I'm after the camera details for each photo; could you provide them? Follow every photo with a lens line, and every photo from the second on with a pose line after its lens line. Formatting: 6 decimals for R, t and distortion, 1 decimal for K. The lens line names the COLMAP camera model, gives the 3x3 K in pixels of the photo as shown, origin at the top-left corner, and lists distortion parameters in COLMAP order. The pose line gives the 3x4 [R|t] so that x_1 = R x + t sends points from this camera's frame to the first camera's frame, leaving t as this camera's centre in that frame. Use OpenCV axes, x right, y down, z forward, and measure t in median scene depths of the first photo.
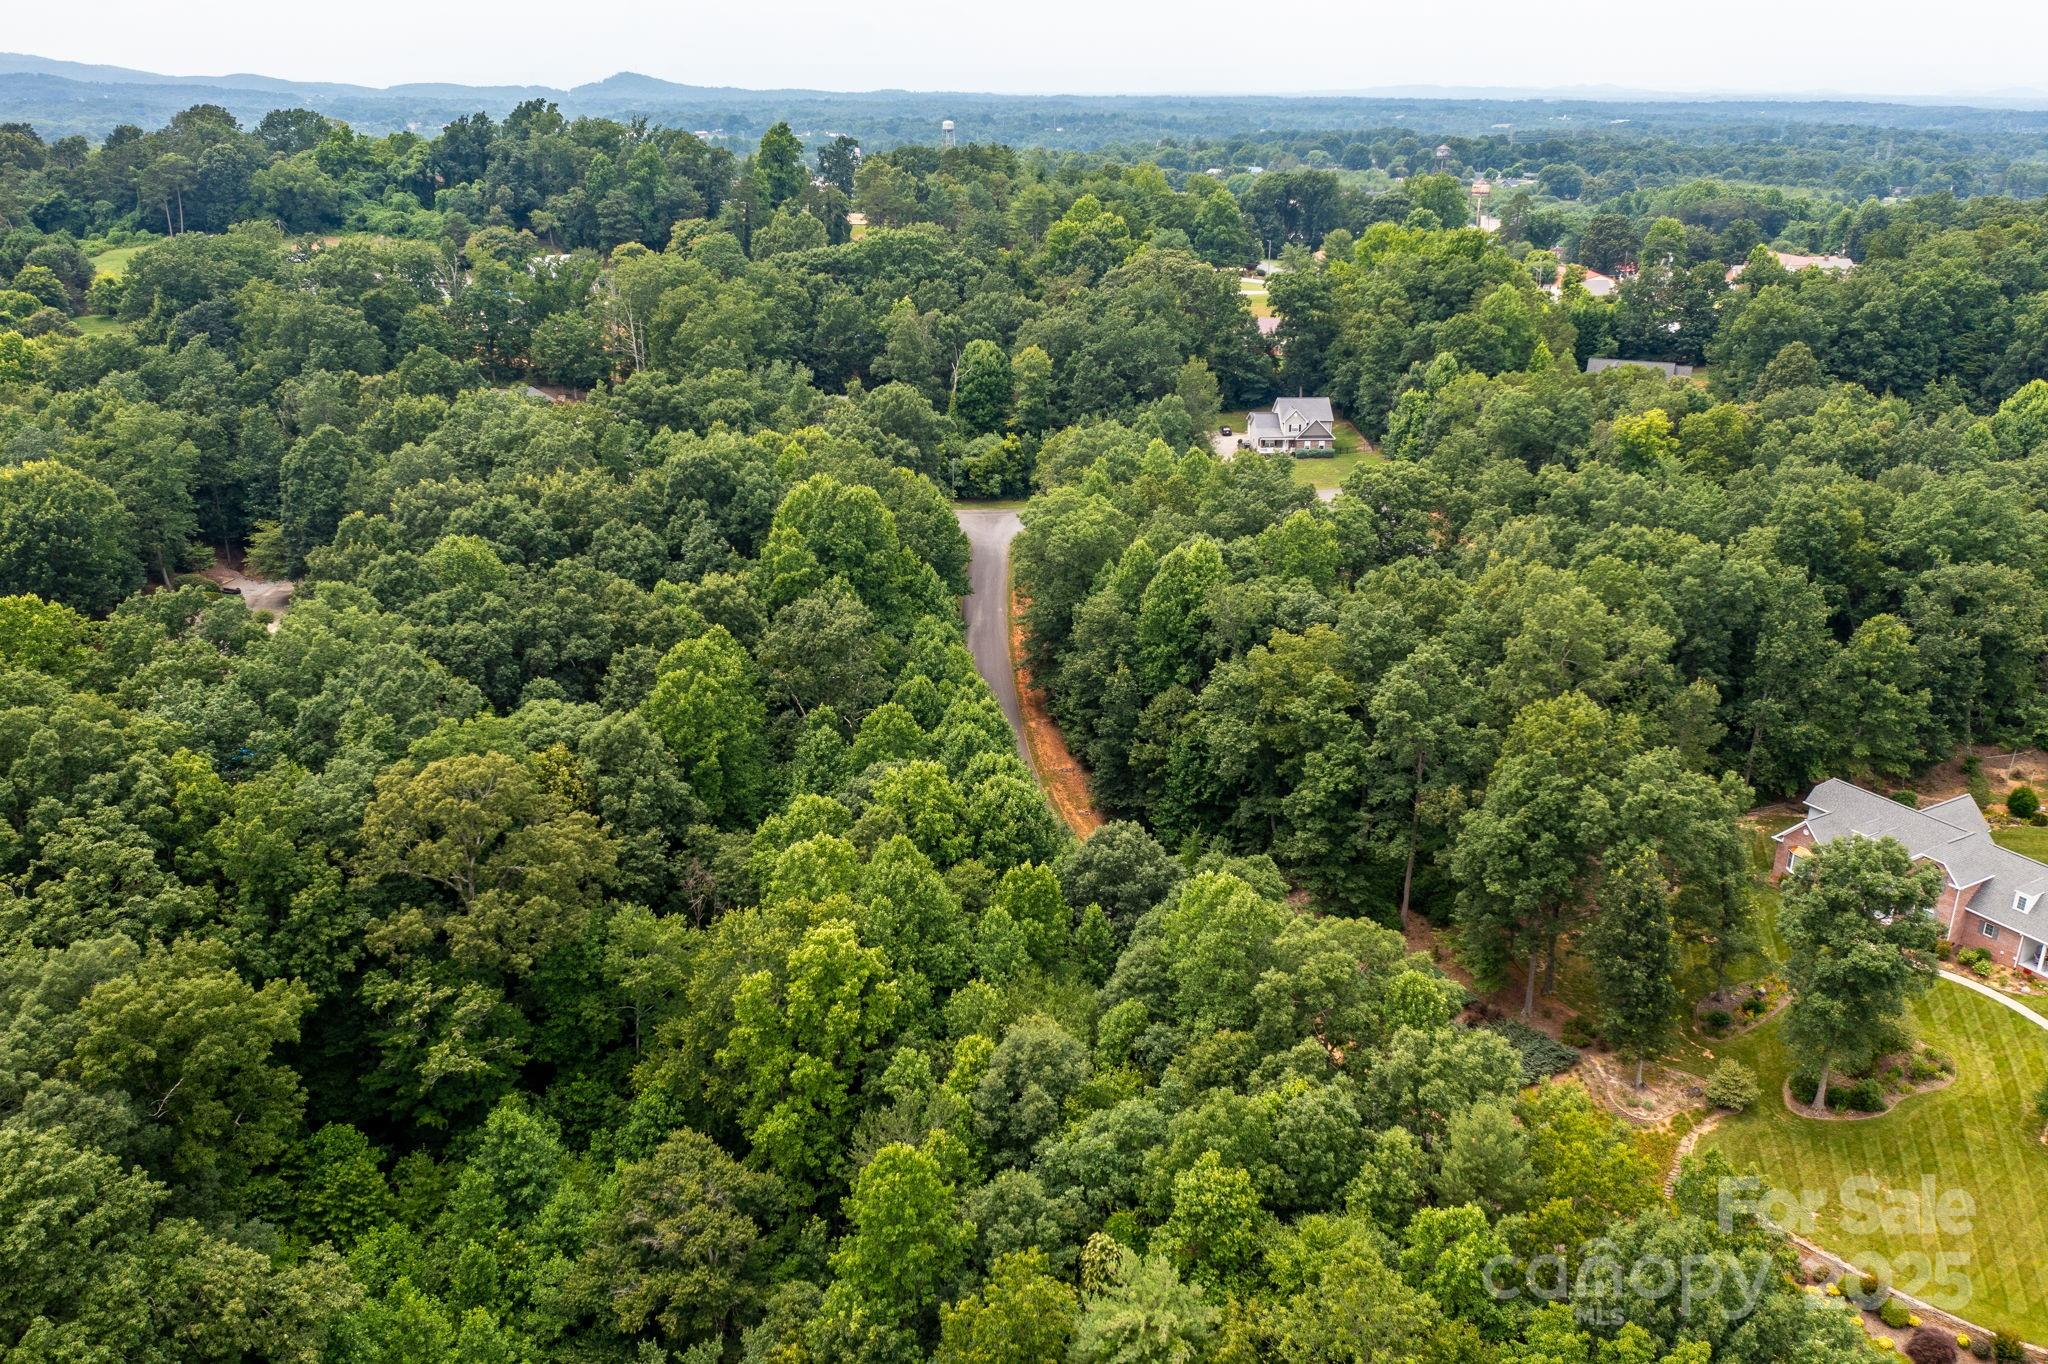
lens RADIAL K [[1609.0, 0, 1022.5], [0, 1609.0, 685.8], [0, 0, 1]] dist [-0.025675, 0.011870]
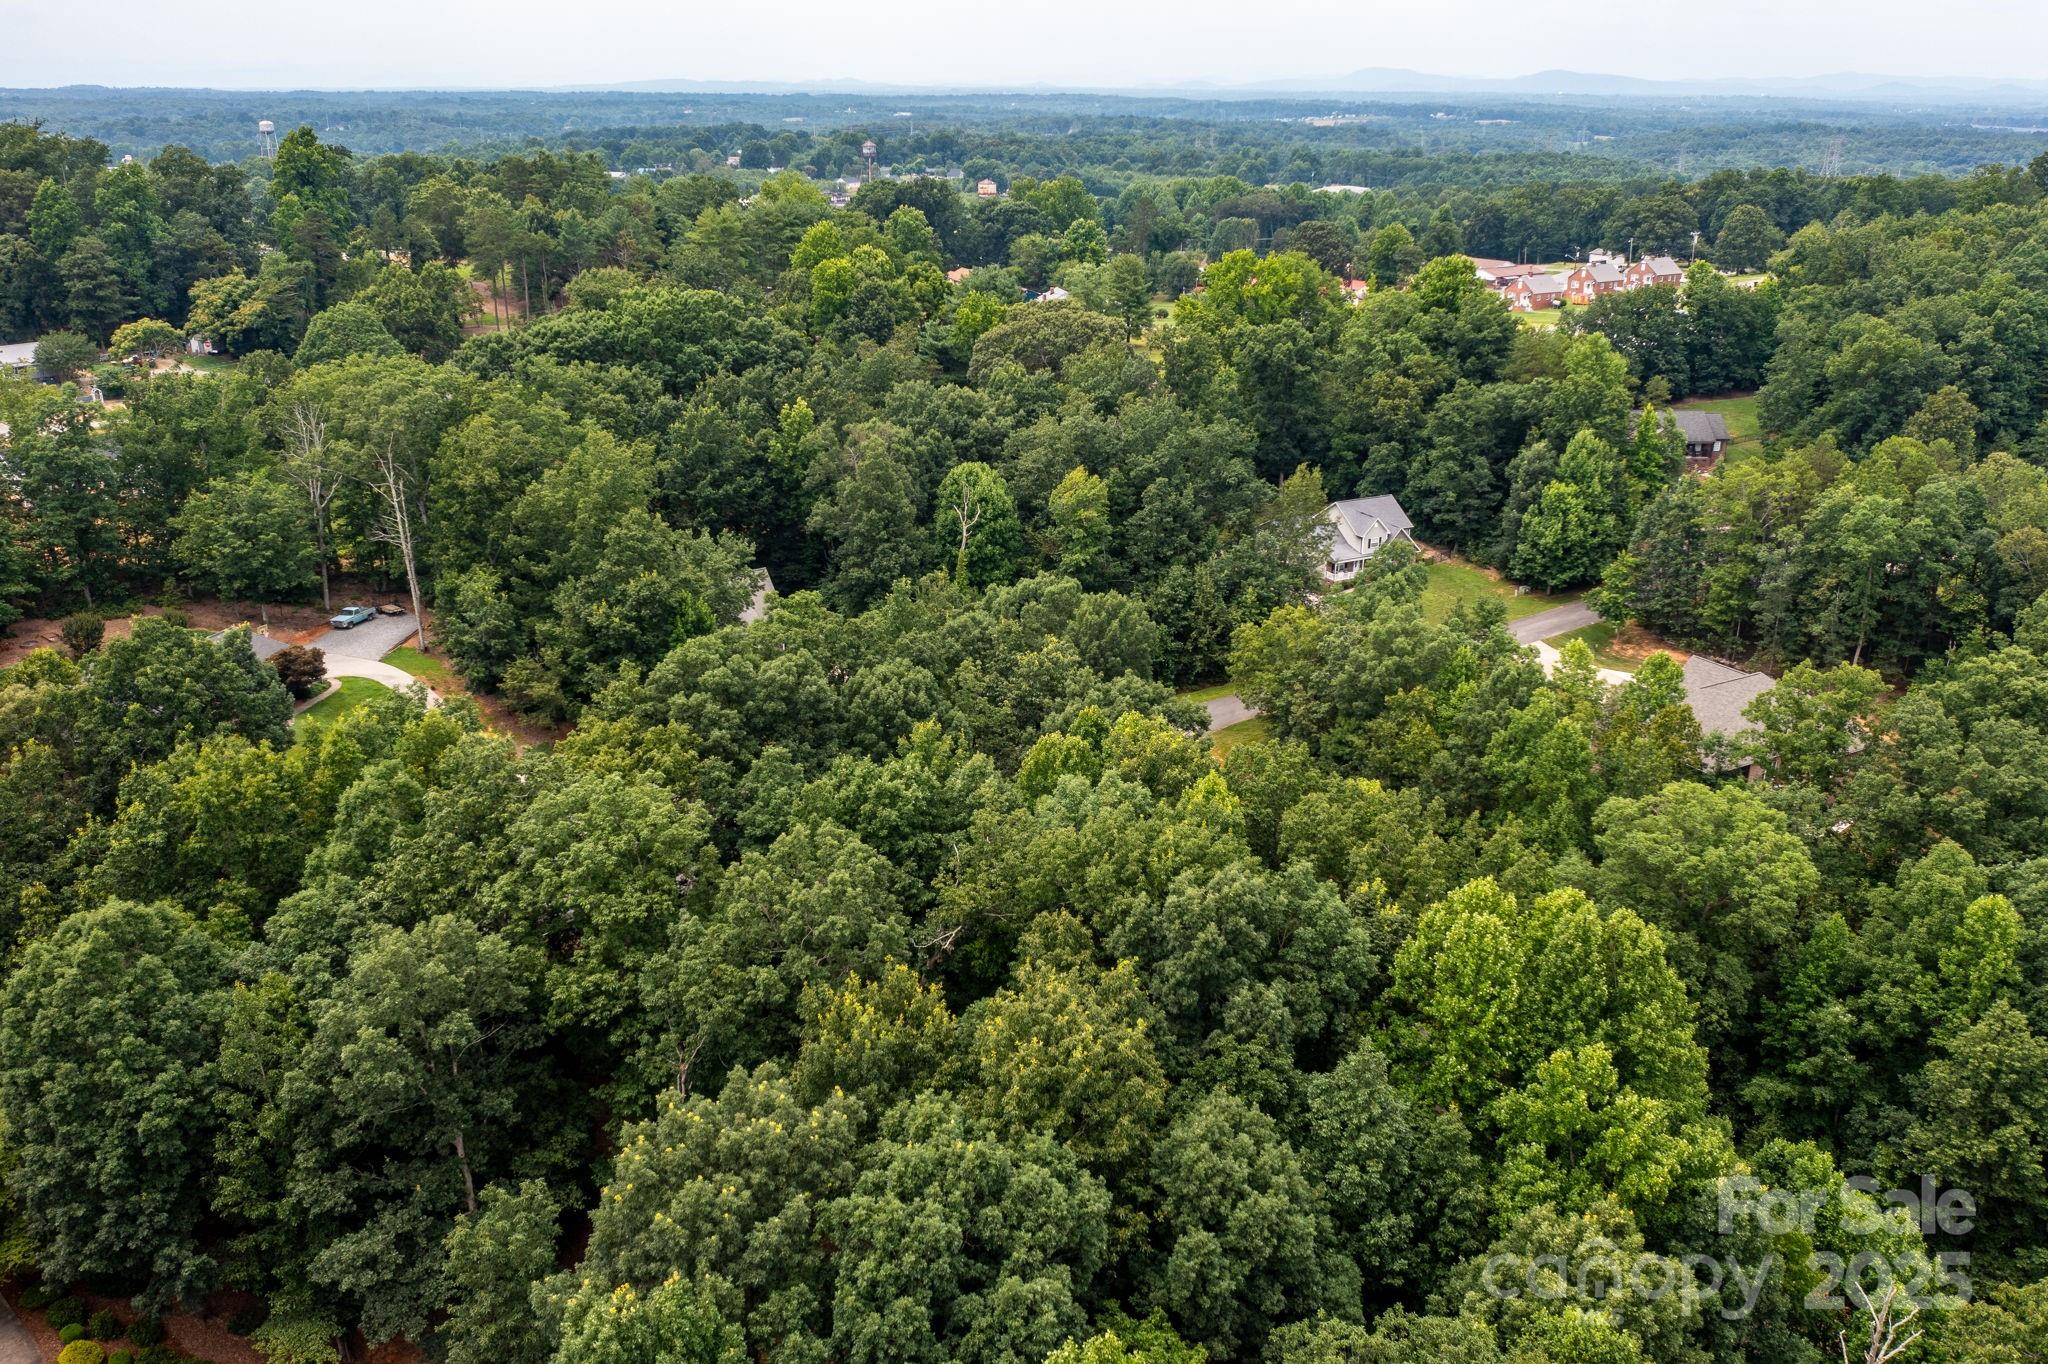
lens RADIAL K [[1609.0, 0, 1030.1], [0, 1609.0, 676.2], [0, 0, 1]] dist [-0.025675, 0.011870]
pose [[0.905588, -0.143008, 0.399323, -0.190353], [0.143910, 0.989197, 0.027896, -0.100652], [-0.398999, 0.032205, 0.916386, 0.277317]]
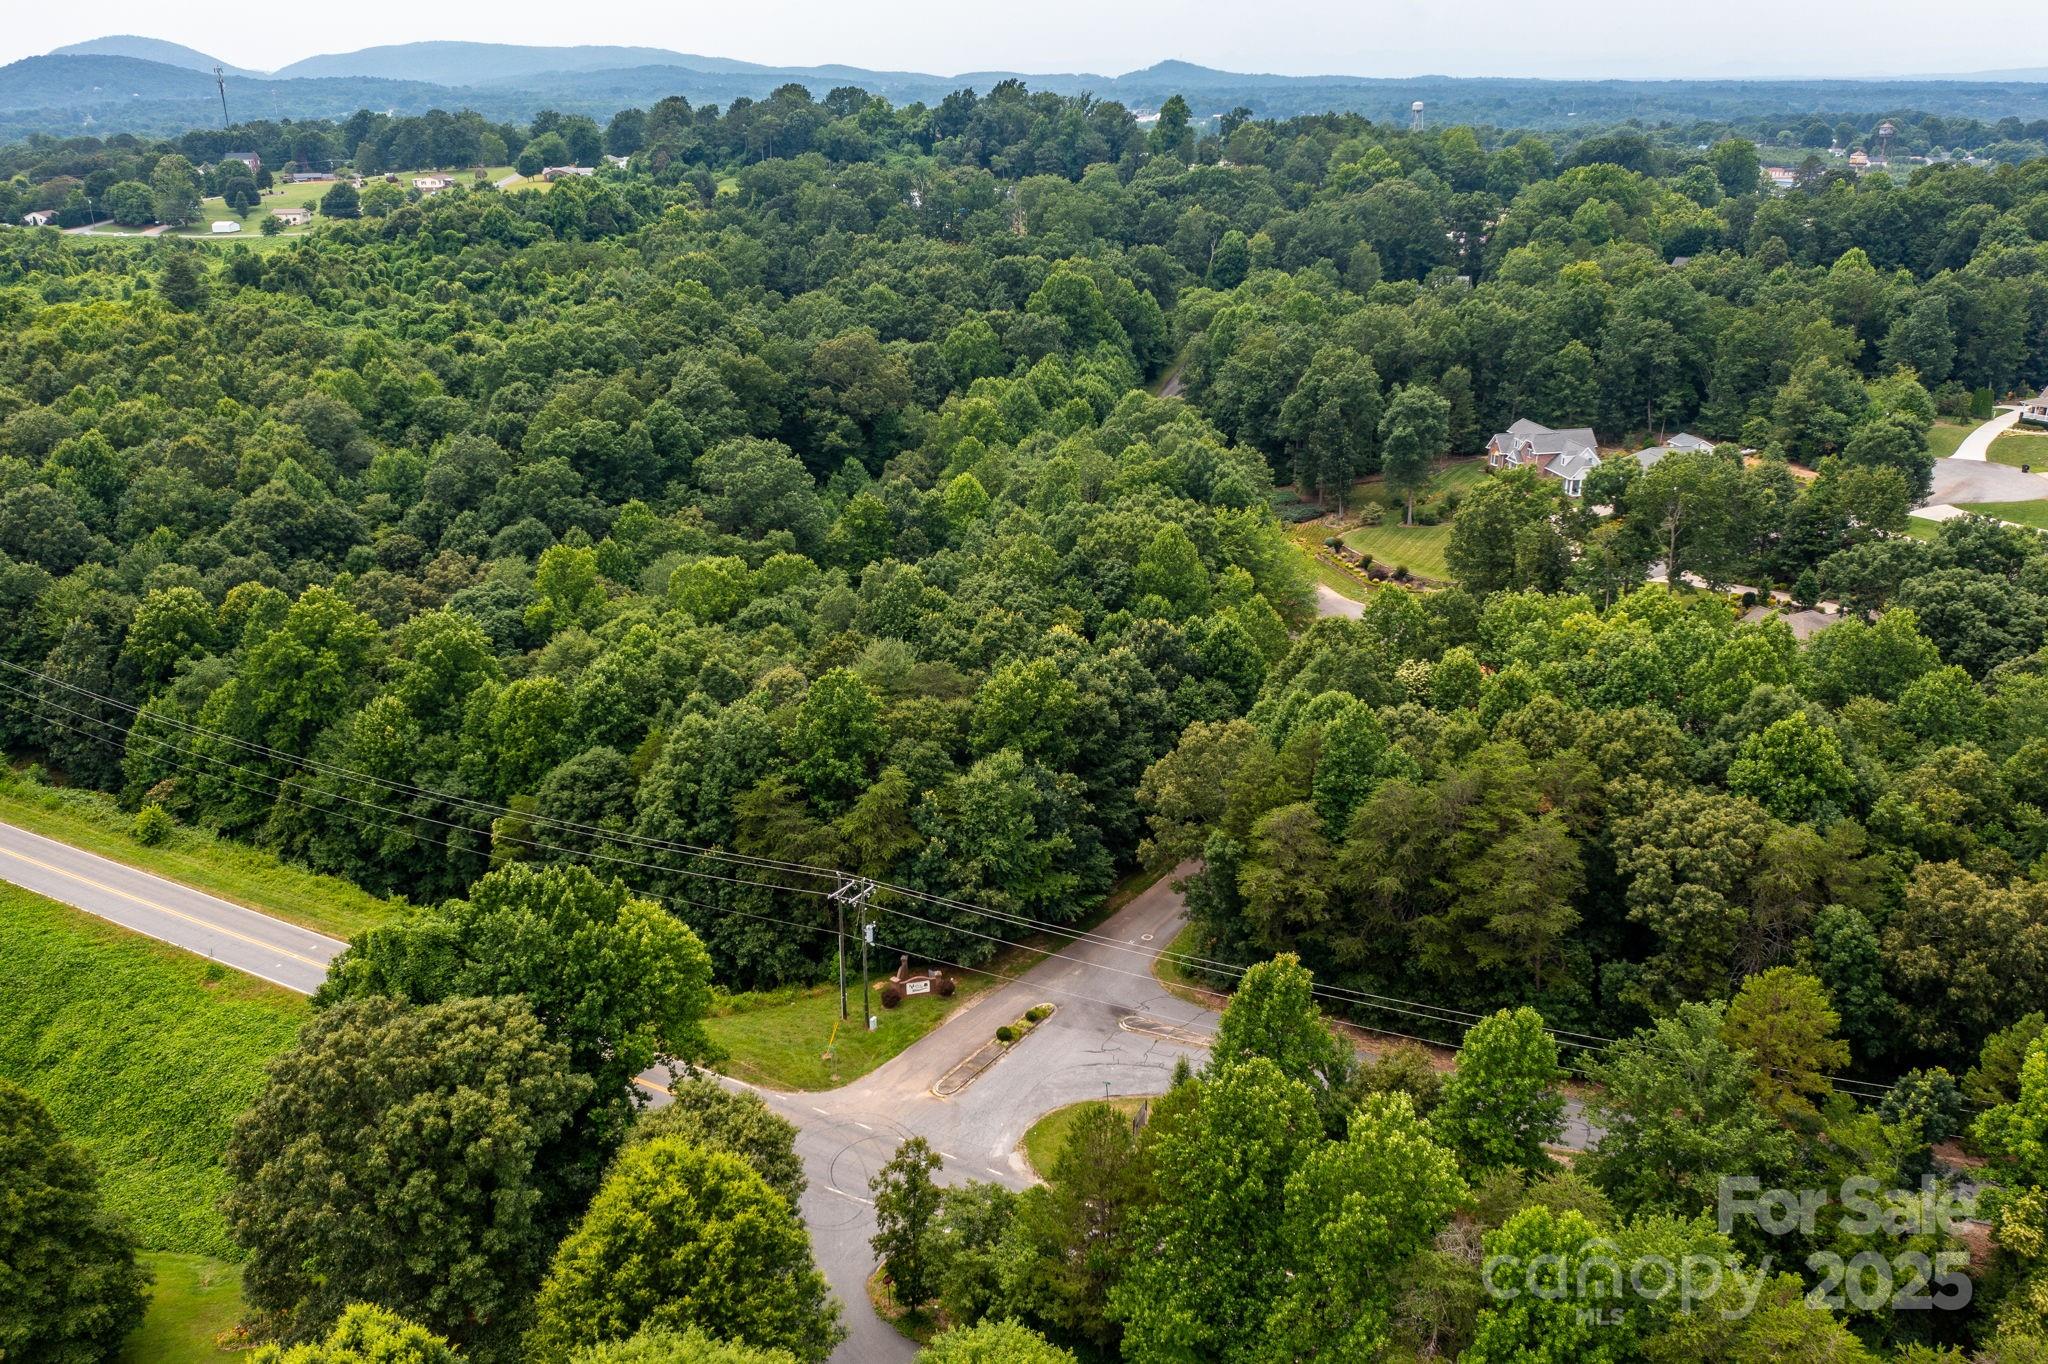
lens RADIAL K [[1609.0, 0, 1022.3], [0, 1609.0, 682.9], [0, 0, 1]] dist [-0.025675, 0.011870]
pose [[0.949678, 0.101876, -0.296199, 0.193963], [-0.100276, 0.994746, 0.020631, 0.141653], [0.296744, 0.010109, 0.954903, -0.363062]]
